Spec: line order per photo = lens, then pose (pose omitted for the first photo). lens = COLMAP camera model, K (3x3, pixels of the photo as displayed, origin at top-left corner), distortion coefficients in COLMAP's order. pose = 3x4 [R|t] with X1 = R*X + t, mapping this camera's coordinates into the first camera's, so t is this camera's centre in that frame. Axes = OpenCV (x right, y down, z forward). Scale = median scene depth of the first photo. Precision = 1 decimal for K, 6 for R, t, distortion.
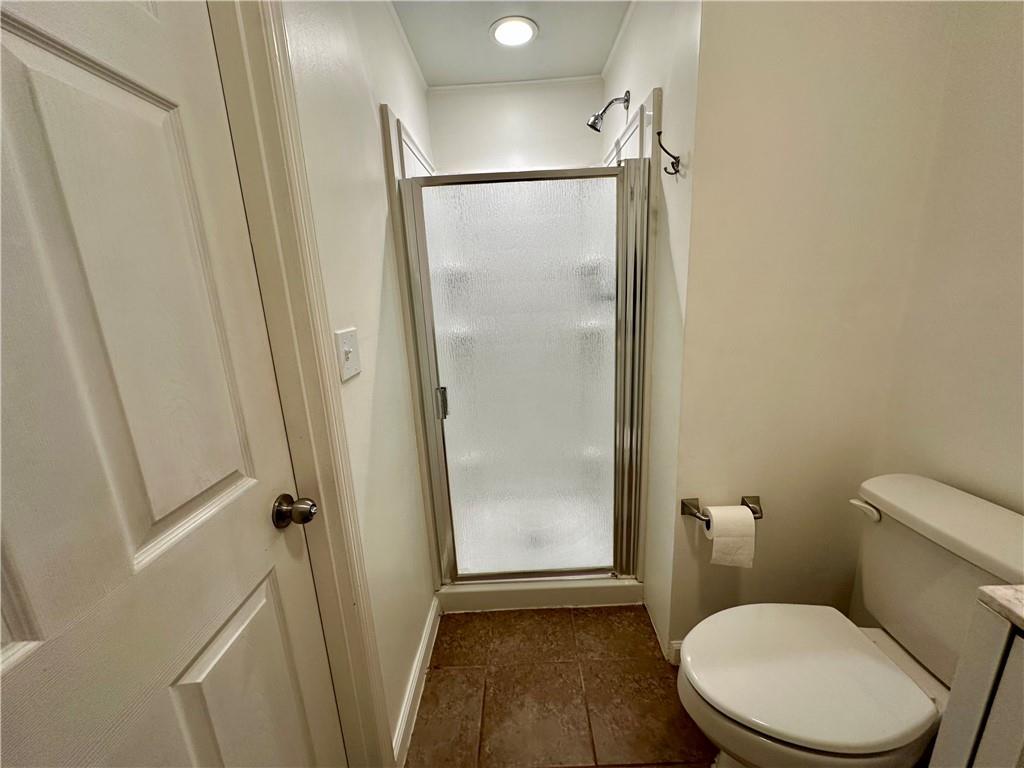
lens RADIAL K [[404.3, 0, 512.0], [0, 404.3, 384.0], [0, 0, 1]] dist [-0.002262, -0.000029]
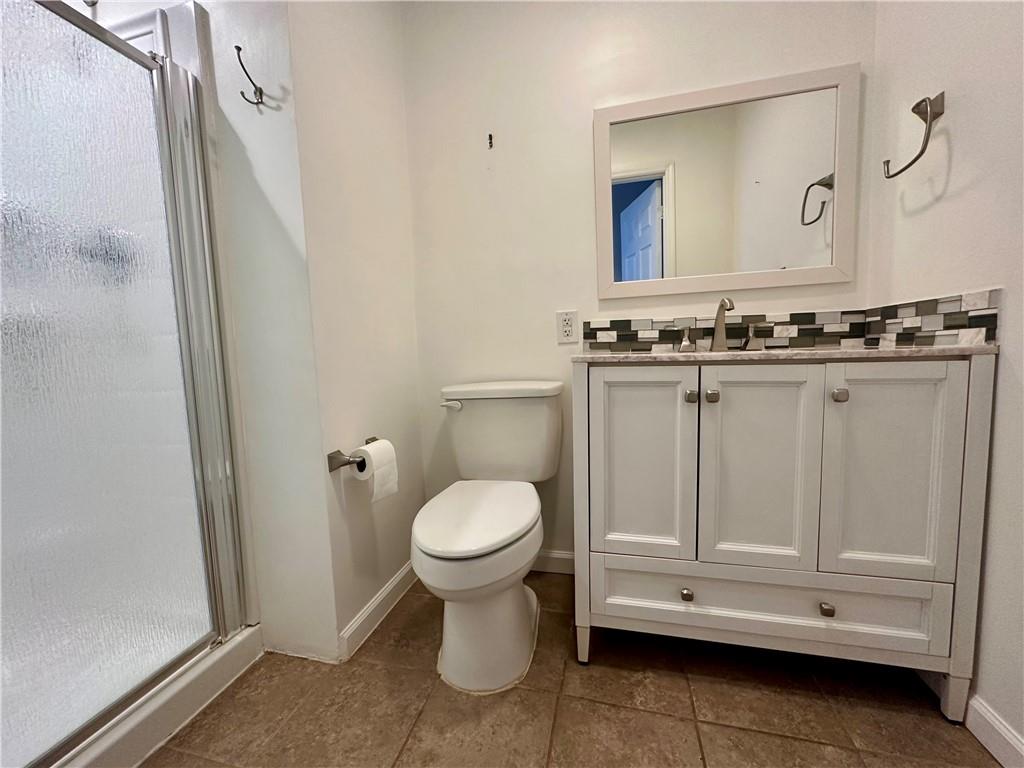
lens RADIAL K [[404.3, 0, 512.0], [0, 404.3, 384.0], [0, 0, 1]] dist [-0.002262, -0.000029]
pose [[0.229823, -0.042674, 0.972296, -0.347057], [0.251740, 0.967645, -0.017034, 0.238356], [-0.940111, 0.248681, 0.233130, 0.336951]]
